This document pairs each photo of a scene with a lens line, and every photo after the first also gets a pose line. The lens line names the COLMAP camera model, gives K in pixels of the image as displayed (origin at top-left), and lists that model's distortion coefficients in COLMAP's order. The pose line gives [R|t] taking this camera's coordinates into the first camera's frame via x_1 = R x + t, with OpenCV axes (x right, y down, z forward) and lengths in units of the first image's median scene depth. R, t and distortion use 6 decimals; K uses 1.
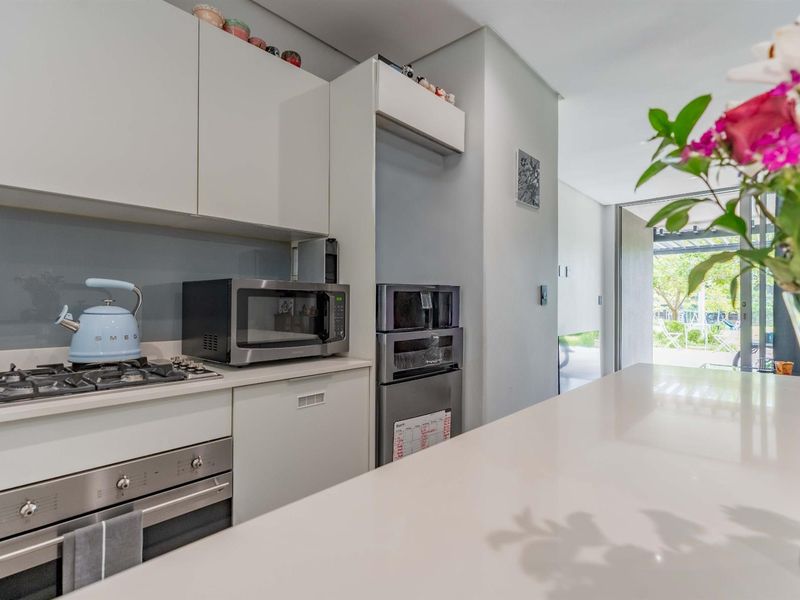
lens RADIAL K [[418.5, 0, 400.0], [0, 418.5, 300.0], [0, 0, 1]] dist [-0.000460, 0.000184]
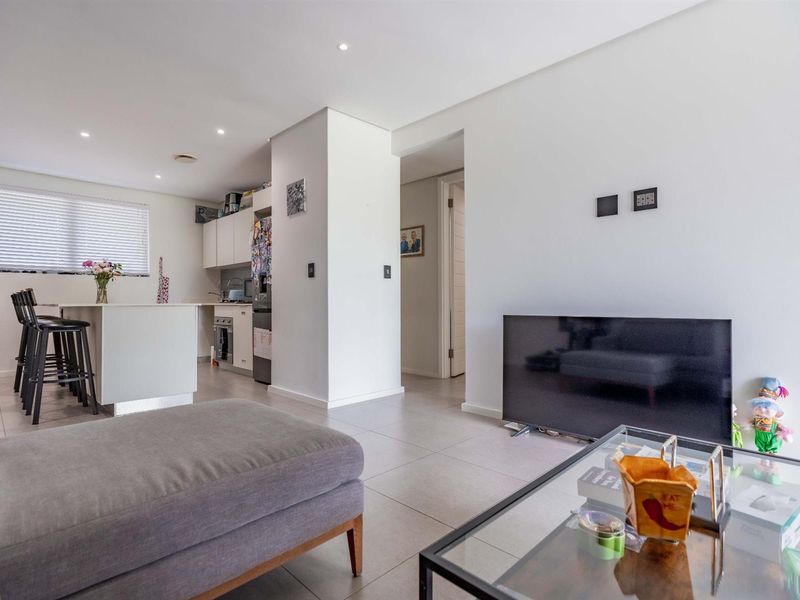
lens RADIAL K [[418.5, 0, 400.0], [0, 418.5, 300.0], [0, 0, 1]] dist [-0.000460, 0.000184]
pose [[-0.044168, -0.004759, -0.999013, 2.540952], [0.008269, 0.999953, -0.005129, 0.143658], [0.998990, -0.008487, -0.044127, 2.001358]]
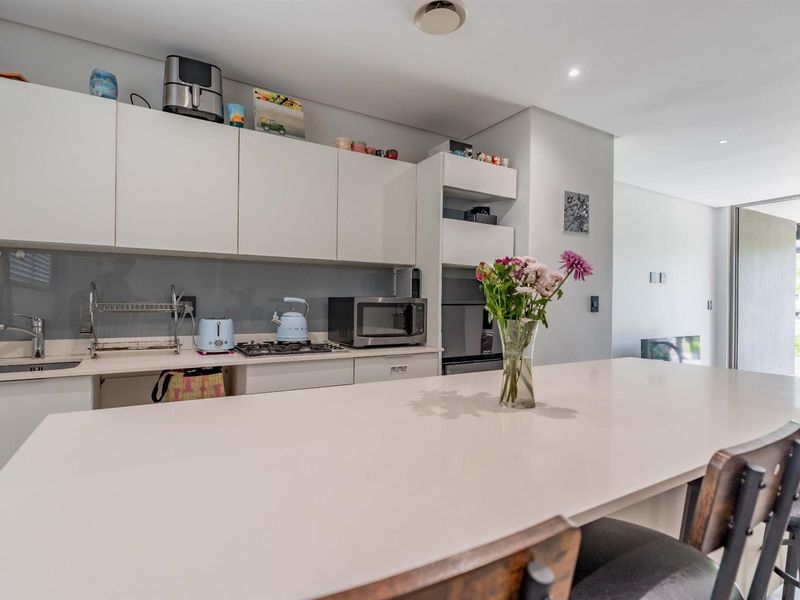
lens RADIAL K [[418.5, 0, 400.0], [0, 418.5, 300.0], [0, 0, 1]] dist [-0.000460, 0.000184]
pose [[0.954447, 0.003297, -0.298364, 0.244078], [-0.003042, 0.999995, 0.001318, -0.033452], [0.298367, -0.000351, 0.954451, -0.496566]]
